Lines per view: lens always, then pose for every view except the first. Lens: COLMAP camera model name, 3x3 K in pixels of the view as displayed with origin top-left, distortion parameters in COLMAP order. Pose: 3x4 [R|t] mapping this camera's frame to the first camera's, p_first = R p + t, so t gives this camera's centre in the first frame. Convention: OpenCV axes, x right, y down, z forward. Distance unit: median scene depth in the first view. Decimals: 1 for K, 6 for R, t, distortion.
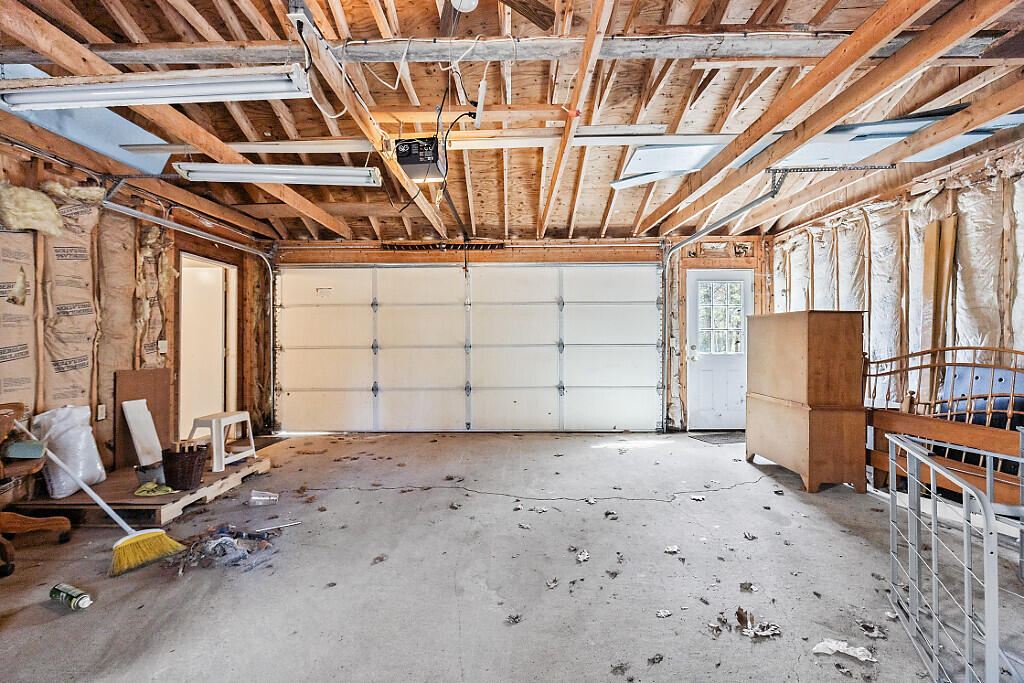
lens RADIAL K [[458.2, 0, 505.1], [0, 458.2, 342.9], [0, 0, 1]] dist [0.001364, 0.000033]
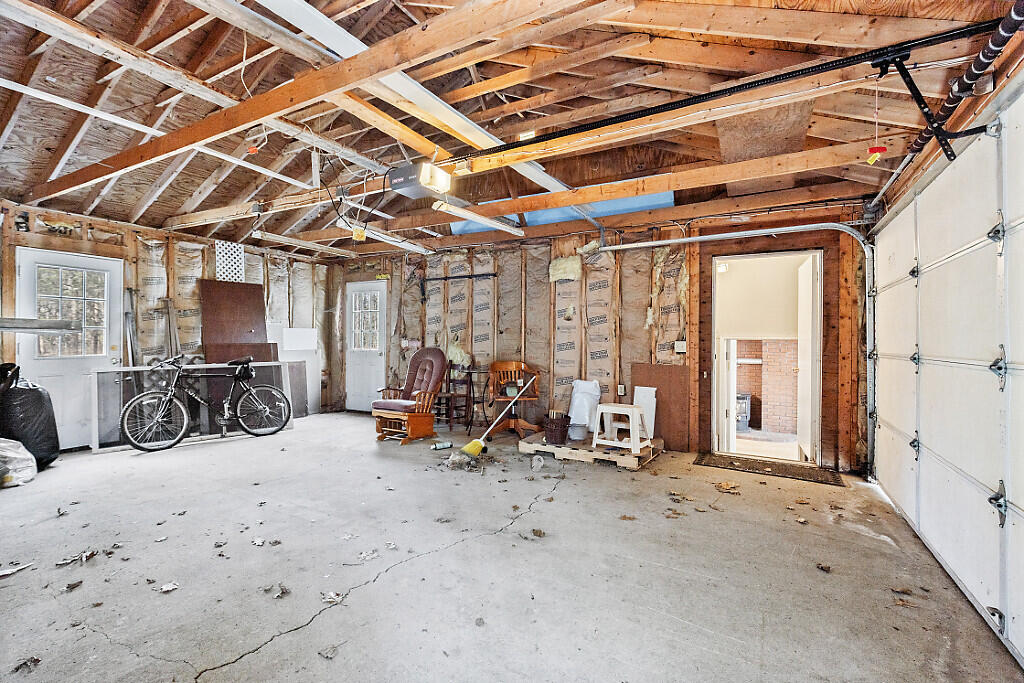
lens RADIAL K [[460.6, 0, 511.3], [0, 460.6, 335.1], [0, 0, 1]] dist [-0.002025, -0.000515]
pose [[-0.473162, -0.006019, -0.880955, 0.581323], [-0.013935, 0.999903, 0.000654, -0.018527], [0.880865, 0.012586, -0.473200, 1.398247]]
